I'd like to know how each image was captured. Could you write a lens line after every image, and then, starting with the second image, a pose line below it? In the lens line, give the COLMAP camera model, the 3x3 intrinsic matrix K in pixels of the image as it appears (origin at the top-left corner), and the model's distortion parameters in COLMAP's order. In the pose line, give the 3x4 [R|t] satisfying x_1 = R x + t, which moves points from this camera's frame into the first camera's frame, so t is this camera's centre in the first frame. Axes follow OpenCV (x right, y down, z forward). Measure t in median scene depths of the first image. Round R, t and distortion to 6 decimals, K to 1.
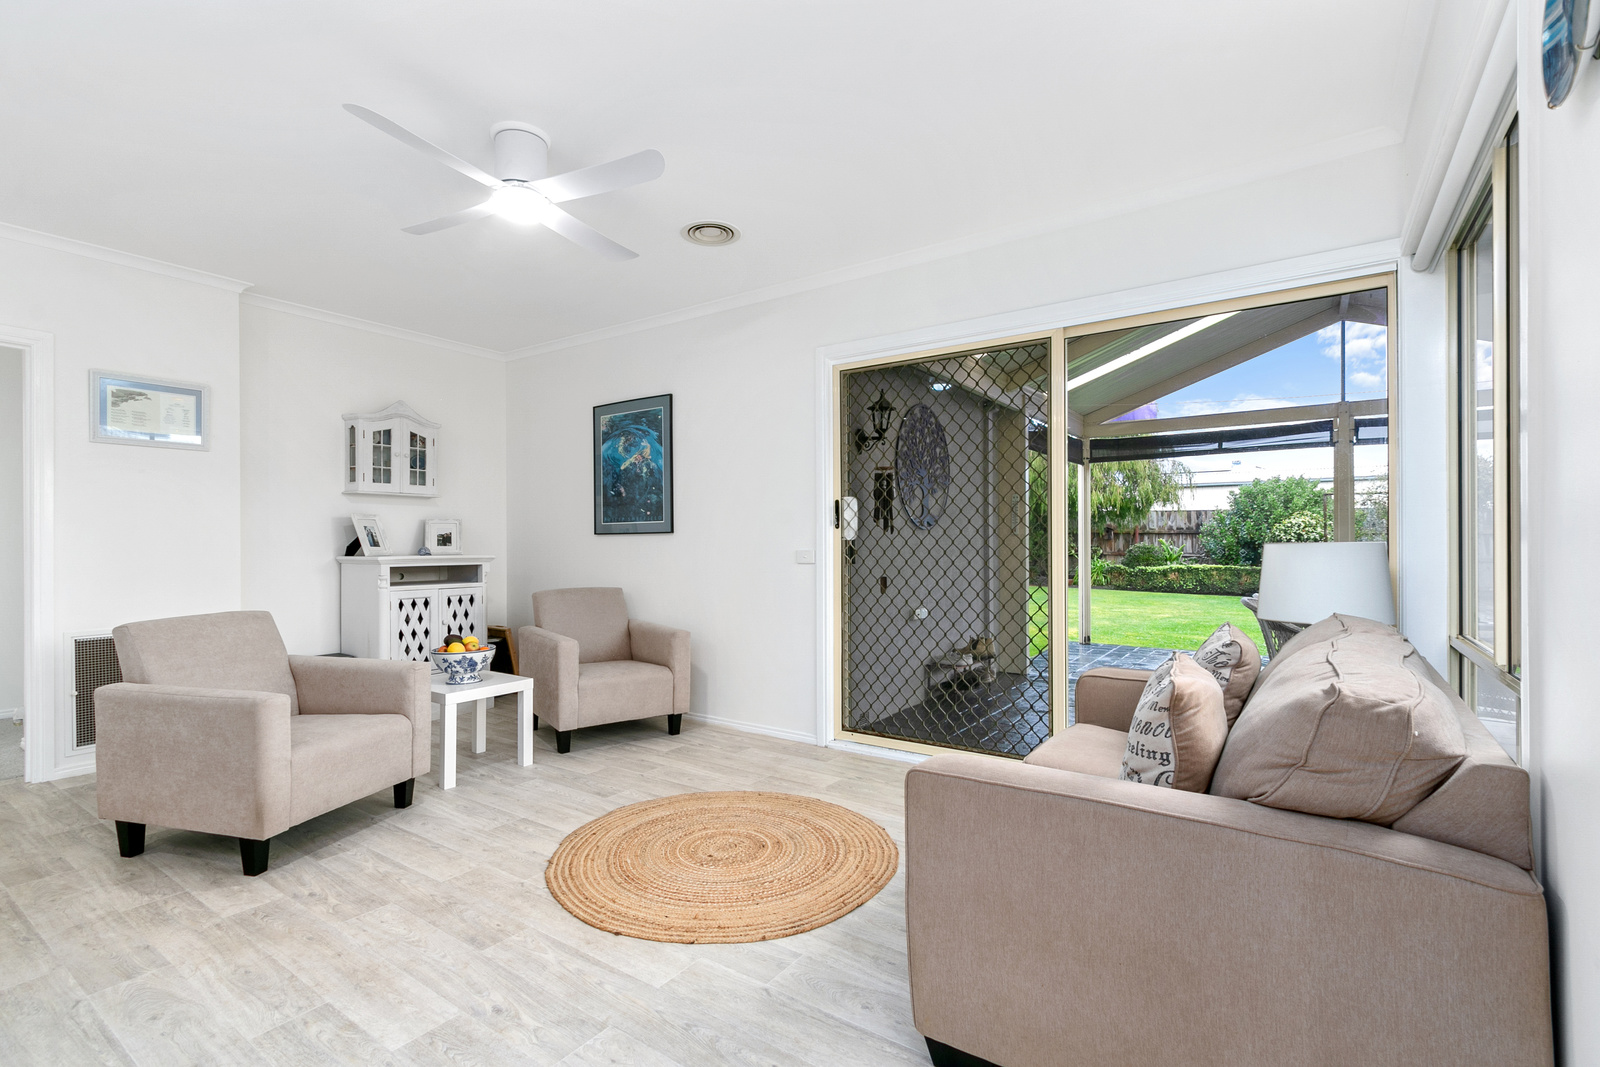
lens RADIAL K [[737.2, 0, 790.4], [0, 737.2, 544.1], [0, 0, 1]] dist [0.009240, -0.000392]
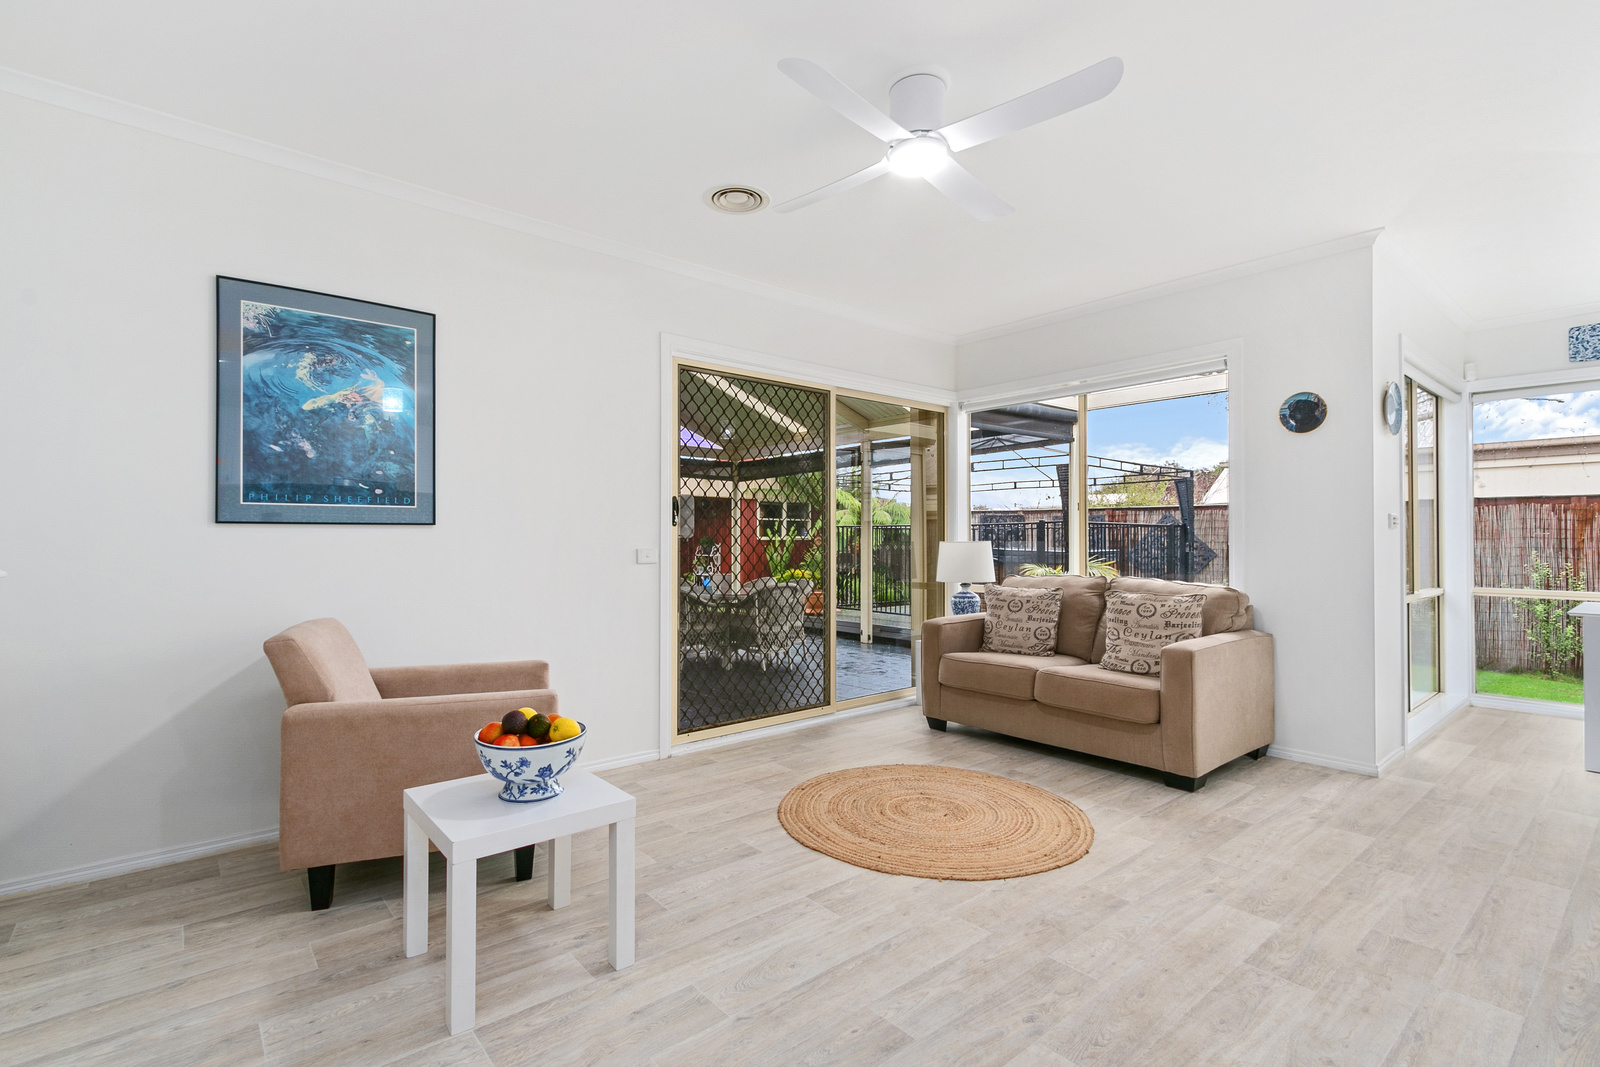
lens RADIAL K [[737.2, 0, 789.5], [0, 737.2, 530.9], [0, 0, 1]] dist [0.009240, -0.000392]
pose [[0.262486, 0.016656, 0.964792, -1.001376], [0.001355, 0.999844, -0.017630, 0.003002], [-0.964935, 0.005935, 0.262422, 0.730143]]
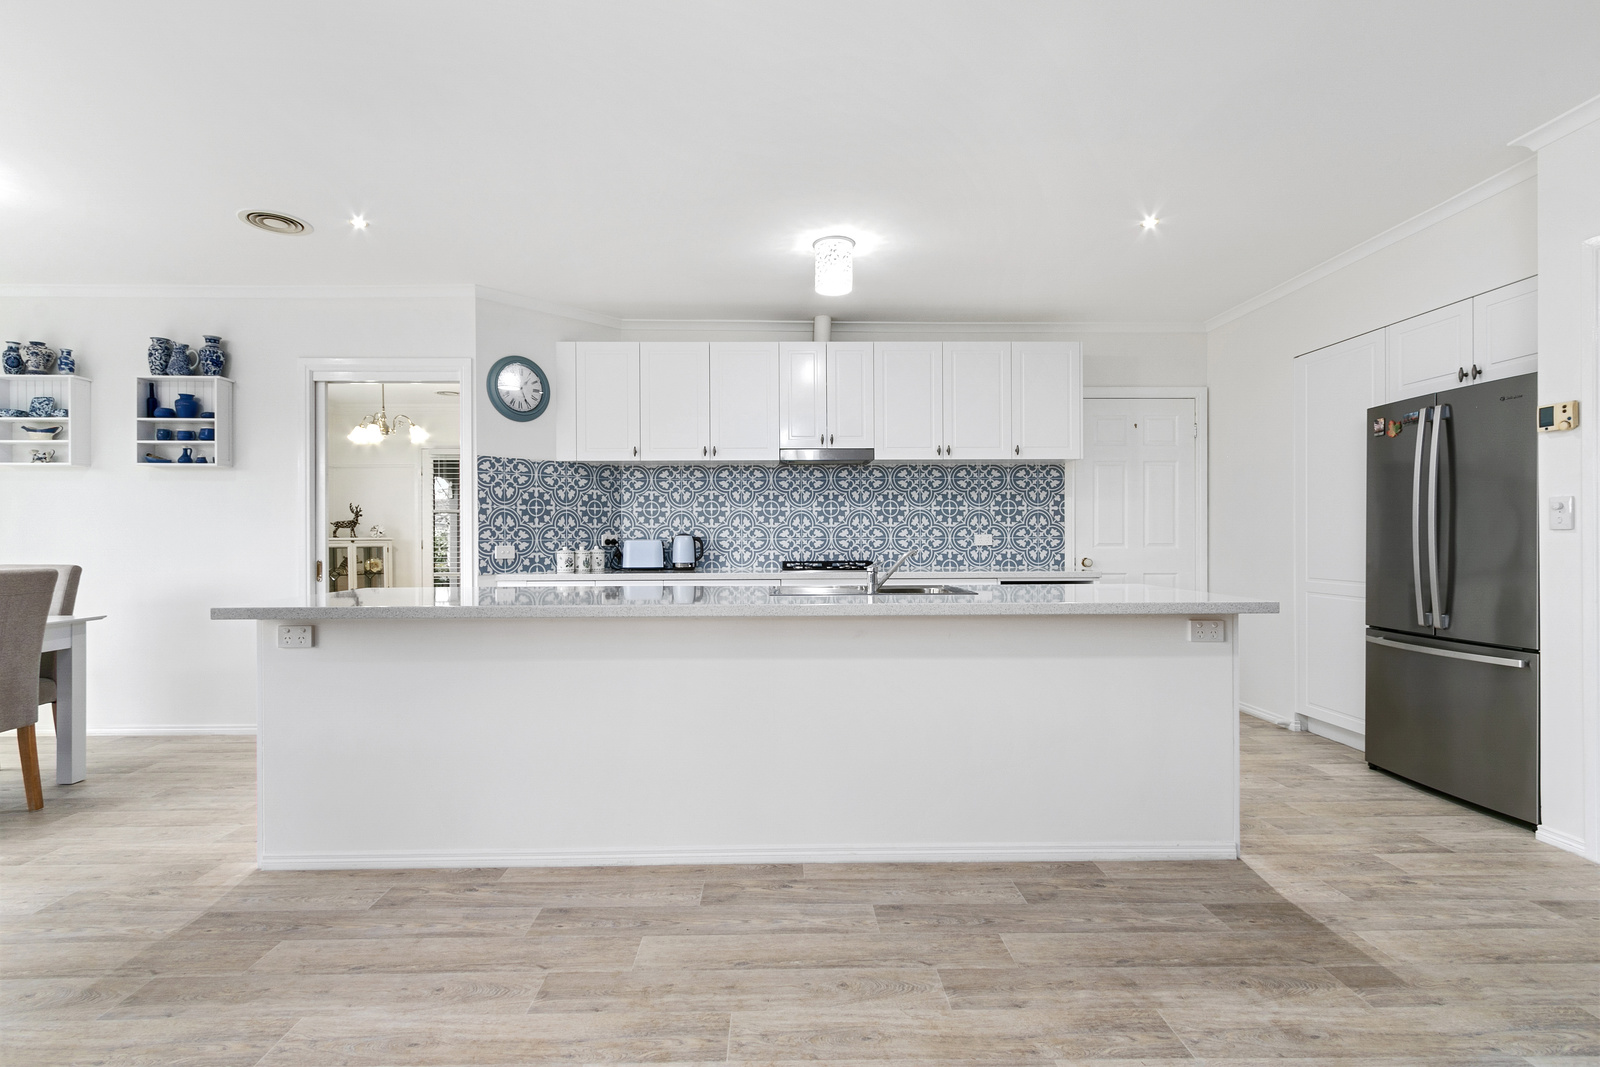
lens RADIAL K [[737.2, 0, 795.1], [0, 737.2, 536.8], [0, 0, 1]] dist [0.009240, -0.000392]
pose [[-0.809497, 0.004291, -0.587109, -0.097240], [0.003414, 0.999991, 0.002602, -0.001137], [0.587115, 0.000101, -0.809504, 0.948479]]
